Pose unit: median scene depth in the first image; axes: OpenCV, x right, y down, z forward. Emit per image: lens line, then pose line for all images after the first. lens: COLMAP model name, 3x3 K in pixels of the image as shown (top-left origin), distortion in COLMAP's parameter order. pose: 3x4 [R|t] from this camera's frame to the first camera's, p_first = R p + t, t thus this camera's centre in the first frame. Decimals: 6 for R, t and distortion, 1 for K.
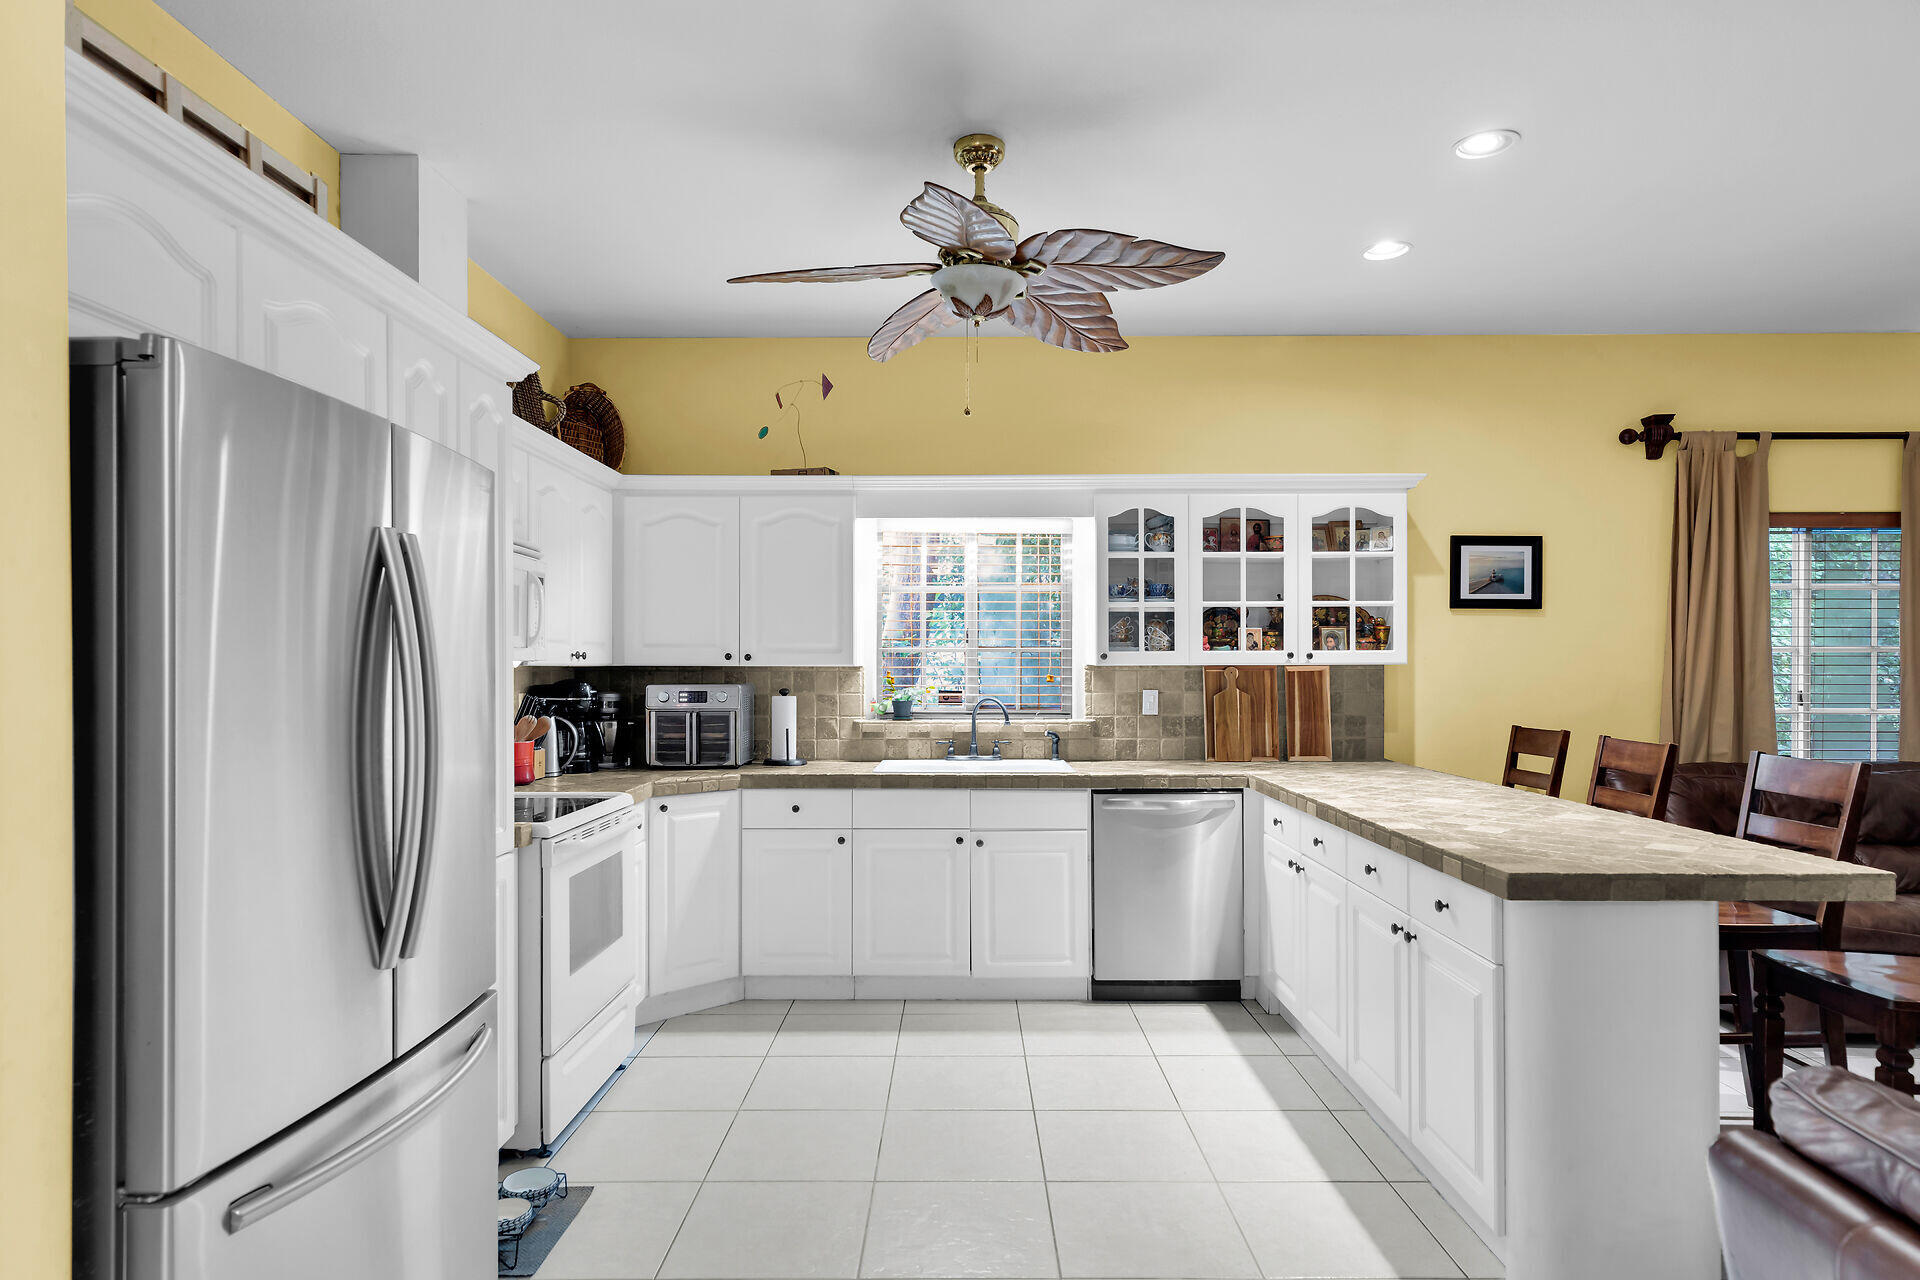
lens RADIAL K [[1080.7, 0, 961.4], [0, 1080.7, 661.5], [0, 0, 1]] dist [0.008641, 0.000764]
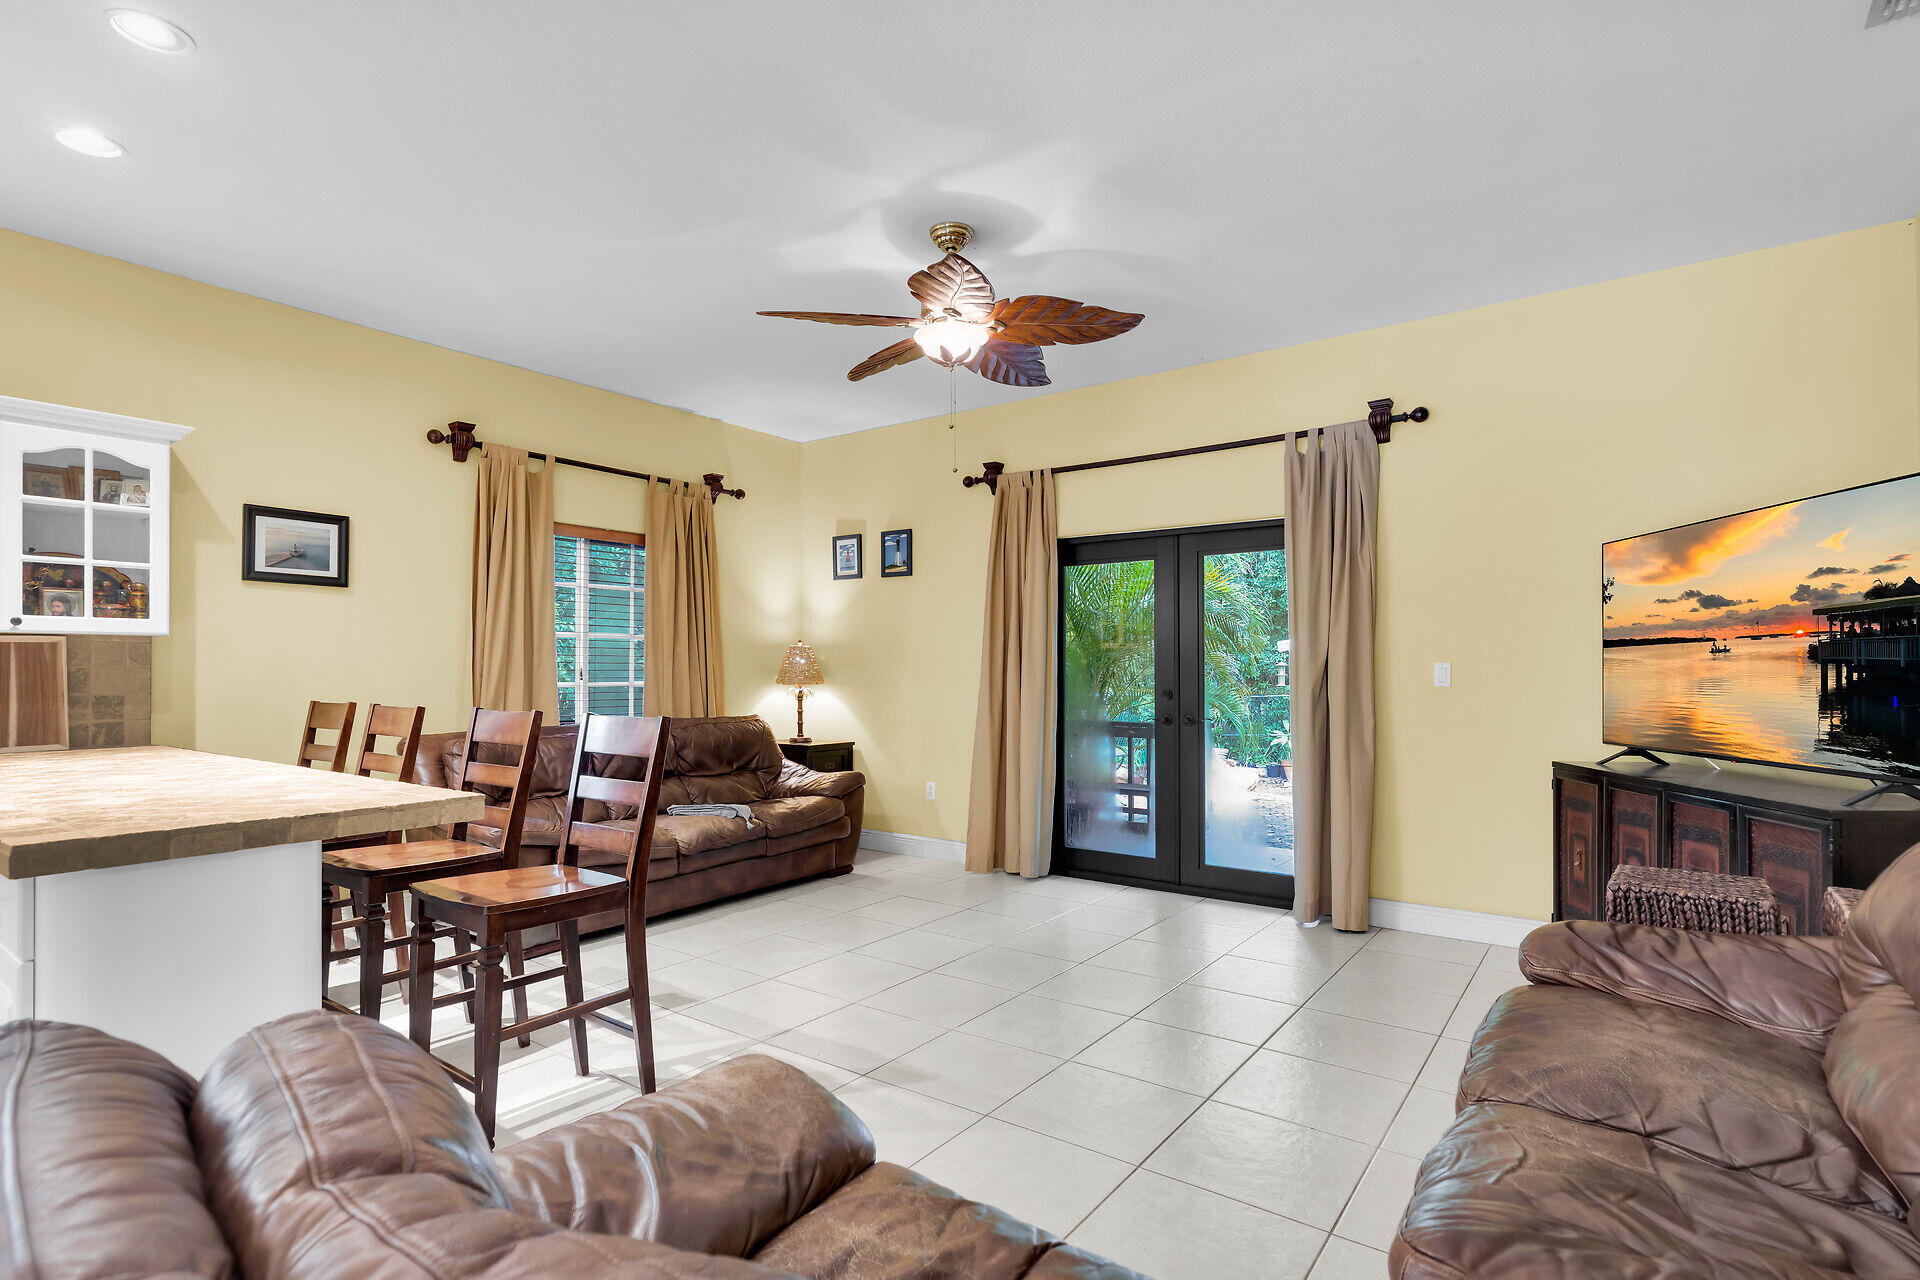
lens RADIAL K [[936.9, 0, 956.5], [0, 936.9, 662.8], [0, 0, 1]] dist [-0.001463, 0.000018]
pose [[0.593120, 0.006458, 0.805088, 0.173802], [-0.000969, 0.999973, -0.007308, 0.030541], [-0.805114, 0.003555, 0.593110, 0.010348]]
